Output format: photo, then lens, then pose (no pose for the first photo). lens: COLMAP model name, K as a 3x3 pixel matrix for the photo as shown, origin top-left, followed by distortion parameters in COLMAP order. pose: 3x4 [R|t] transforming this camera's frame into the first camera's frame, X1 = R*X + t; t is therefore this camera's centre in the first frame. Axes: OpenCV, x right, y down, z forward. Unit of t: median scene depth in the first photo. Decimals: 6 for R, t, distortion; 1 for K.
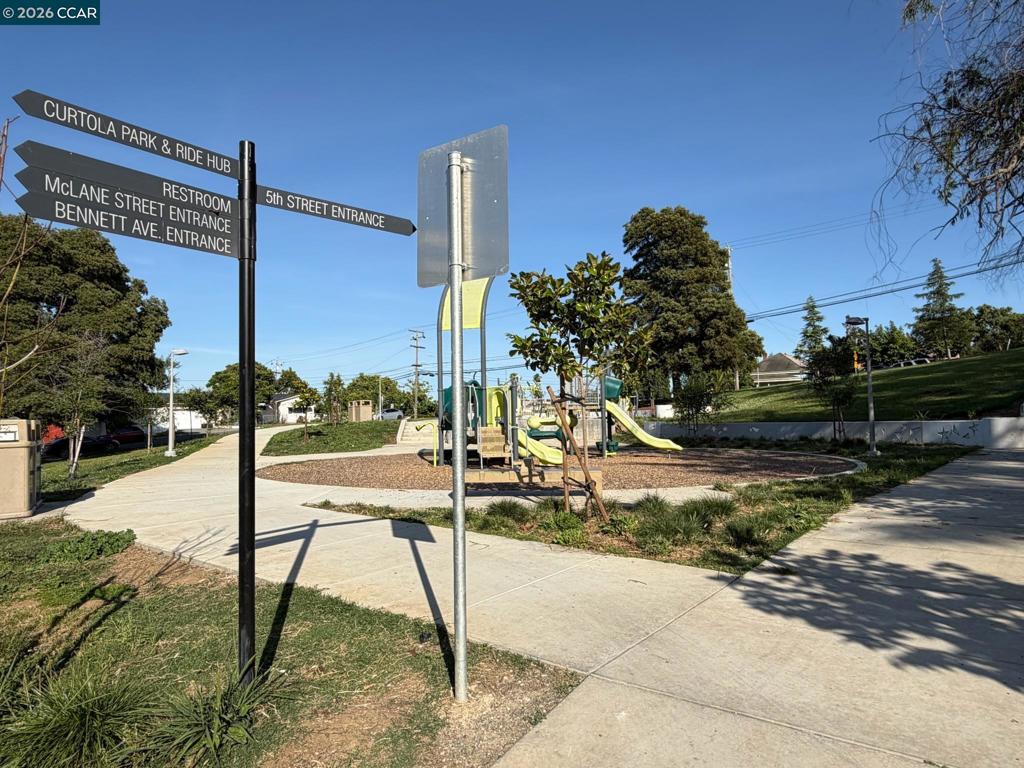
lens RADIAL K [[643.9, 0, 512.0], [0, 643.9, 384.0], [0, 0, 1]] dist [0.003298, 0.000979]
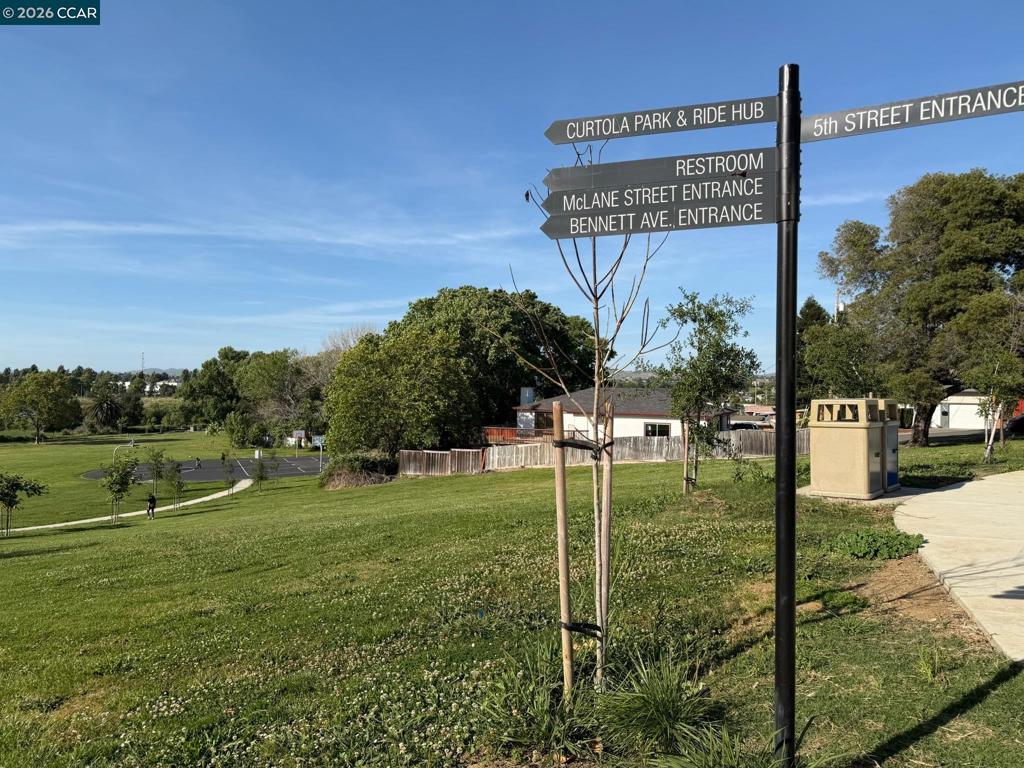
lens RADIAL K [[720.0, 0, 512.0], [0, 720.0, 384.0], [0, 0, 1]] dist [0.090456, -0.150197]
pose [[0.338507, -0.001166, -0.940963, 0.307699], [0.044404, 0.998905, 0.014737, -0.026307], [0.939916, -0.046771, 0.338188, 0.397662]]
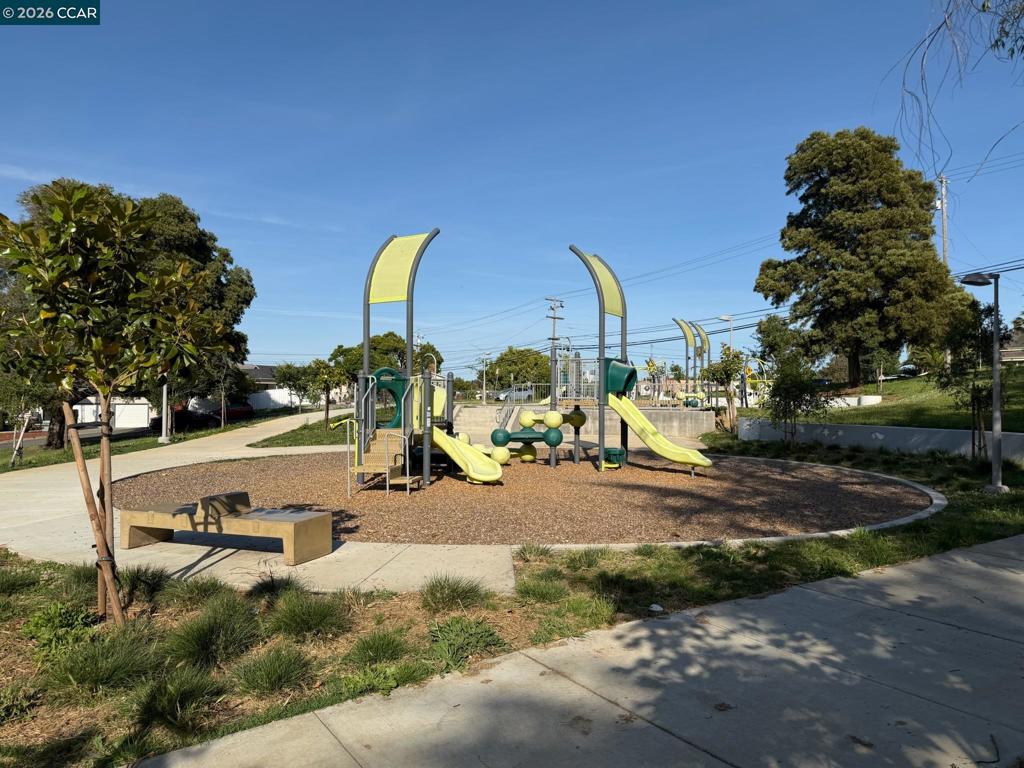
lens RADIAL K [[720.0, 0, 512.0], [0, 720.0, 384.0], [0, 0, 1]] dist [0.090456, -0.150197]
pose [[0.963728, 0.018038, -0.266275, 0.106018], [-0.008112, 0.999232, 0.038328, -0.007047], [0.266761, -0.034778, 0.963135, 0.068892]]
